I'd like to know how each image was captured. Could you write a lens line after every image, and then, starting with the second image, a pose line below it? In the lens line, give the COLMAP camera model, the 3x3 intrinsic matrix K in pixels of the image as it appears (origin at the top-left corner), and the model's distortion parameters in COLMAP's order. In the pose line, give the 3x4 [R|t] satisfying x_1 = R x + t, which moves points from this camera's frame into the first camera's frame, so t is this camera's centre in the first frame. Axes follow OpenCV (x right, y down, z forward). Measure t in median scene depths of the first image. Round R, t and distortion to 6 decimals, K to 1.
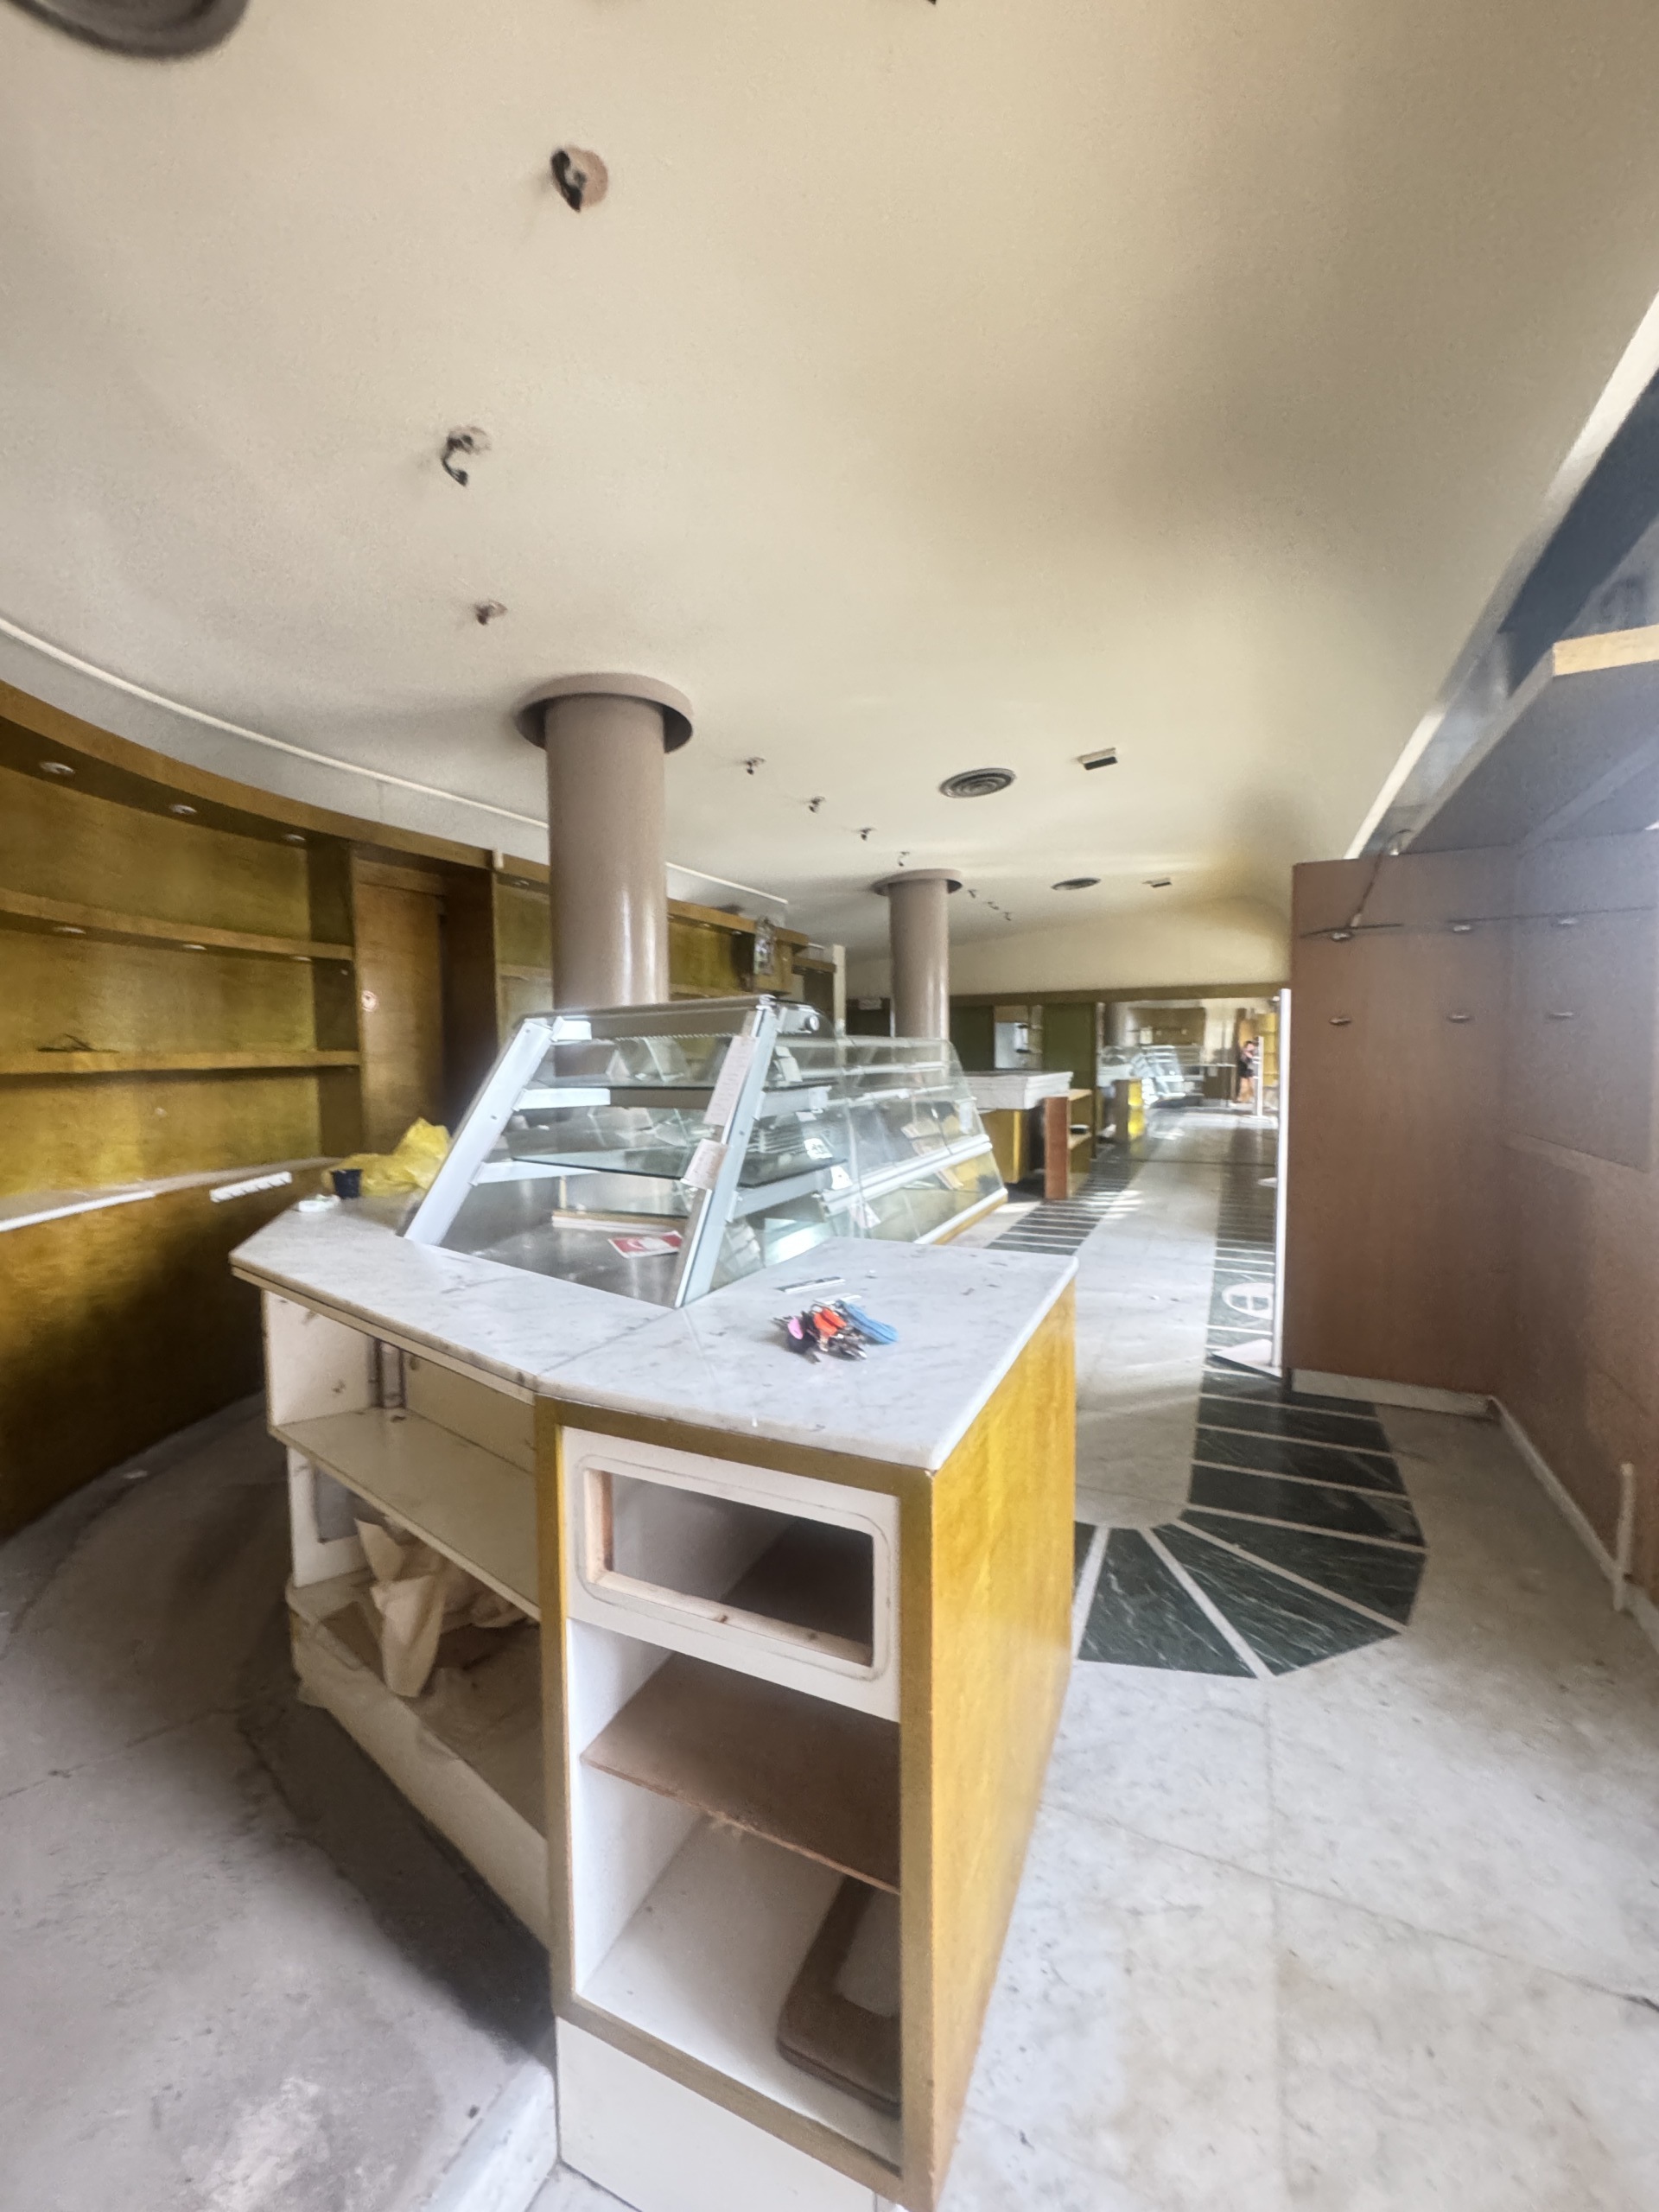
lens RADIAL K [[891.1, 0, 824.0], [0, 891.1, 1104.7], [0, 0, 1]] dist [-0.002162, 0.001140]
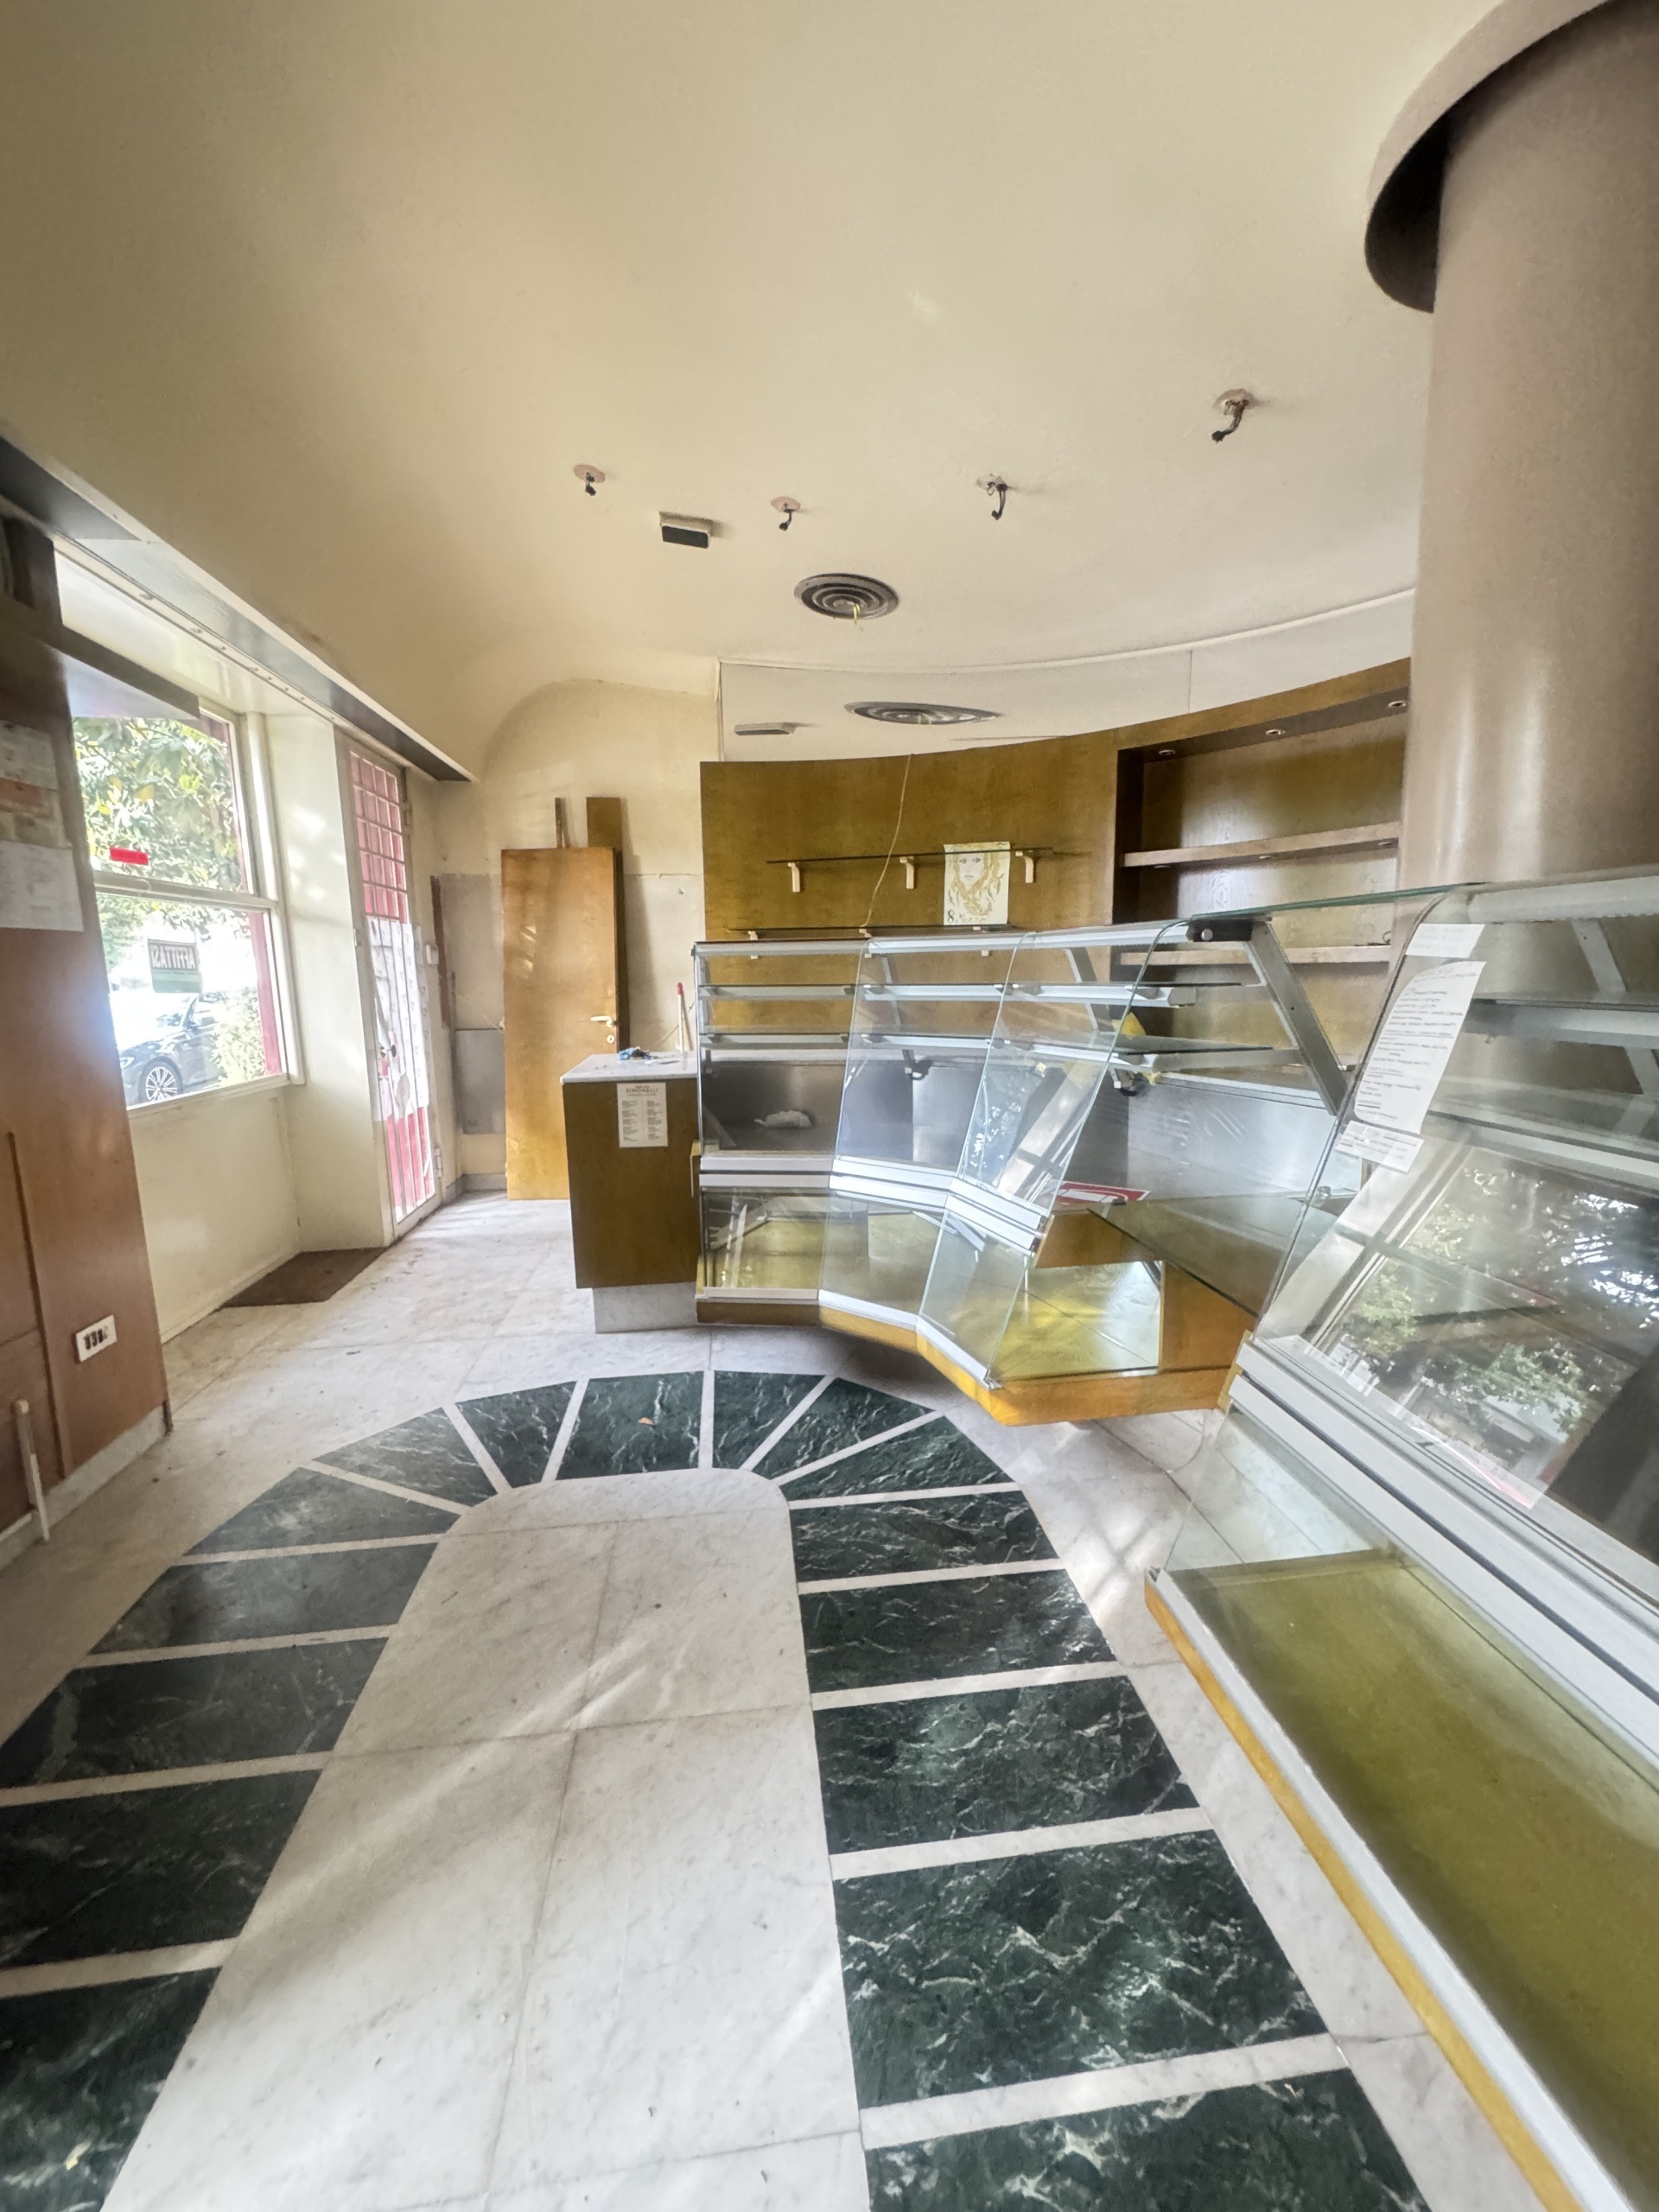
lens RADIAL K [[891.1, 0, 824.0], [0, 891.1, 1104.7], [0, 0, 1]] dist [-0.002162, 0.001140]
pose [[-0.856200, 0.108020, -0.505226, 0.484015], [-0.001927, 0.977224, 0.212202, -0.112218], [0.516641, 0.182661, -0.836491, 1.816651]]
